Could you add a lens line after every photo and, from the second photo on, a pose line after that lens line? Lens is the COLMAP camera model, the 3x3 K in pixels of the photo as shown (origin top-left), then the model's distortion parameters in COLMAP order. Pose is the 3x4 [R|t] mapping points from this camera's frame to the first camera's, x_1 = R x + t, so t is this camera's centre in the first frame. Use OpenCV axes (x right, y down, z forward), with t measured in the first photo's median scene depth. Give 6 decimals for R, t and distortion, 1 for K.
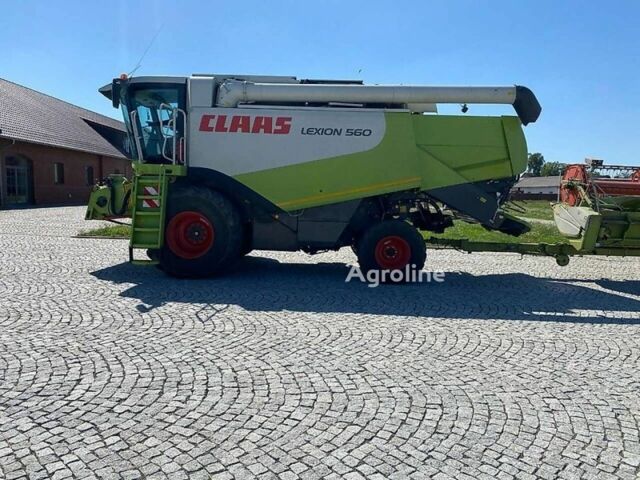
lens RADIAL K [[487.4, 0, 320.0], [0, 487.4, 240.0], [0, 0, 1]] dist [-0.004285, -0.003718]
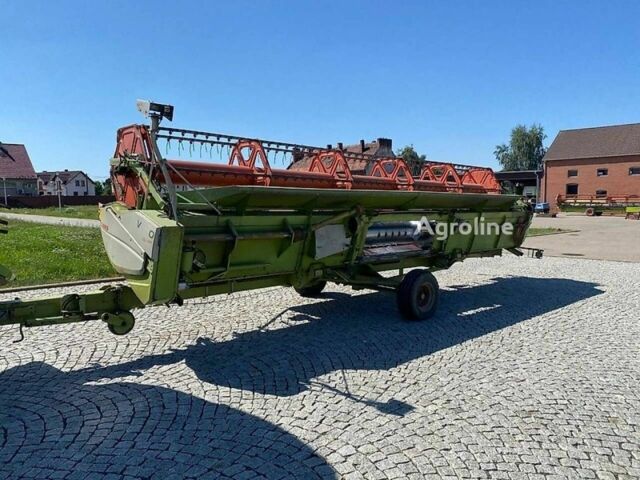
lens RADIAL K [[487.4, 0, 320.0], [0, 487.4, 240.0], [0, 0, 1]] dist [-0.004285, -0.003718]
pose [[0.725634, -0.077203, 0.683736, 0.335394], [0.081646, 0.996326, 0.025849, -0.037323], [-0.683220, 0.037067, 0.729272, 0.539928]]
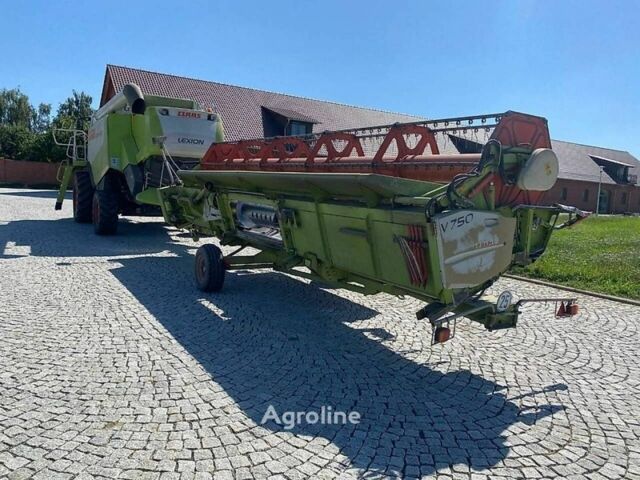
lens RADIAL K [[487.4, 0, 320.0], [0, 487.4, 240.0], [0, 0, 1]] dist [-0.004285, -0.003718]
pose [[0.536162, 0.092019, -0.839084, 0.912680], [-0.102448, 0.993786, 0.043522, -0.048036], [0.837875, 0.062627, 0.542258, 0.671814]]
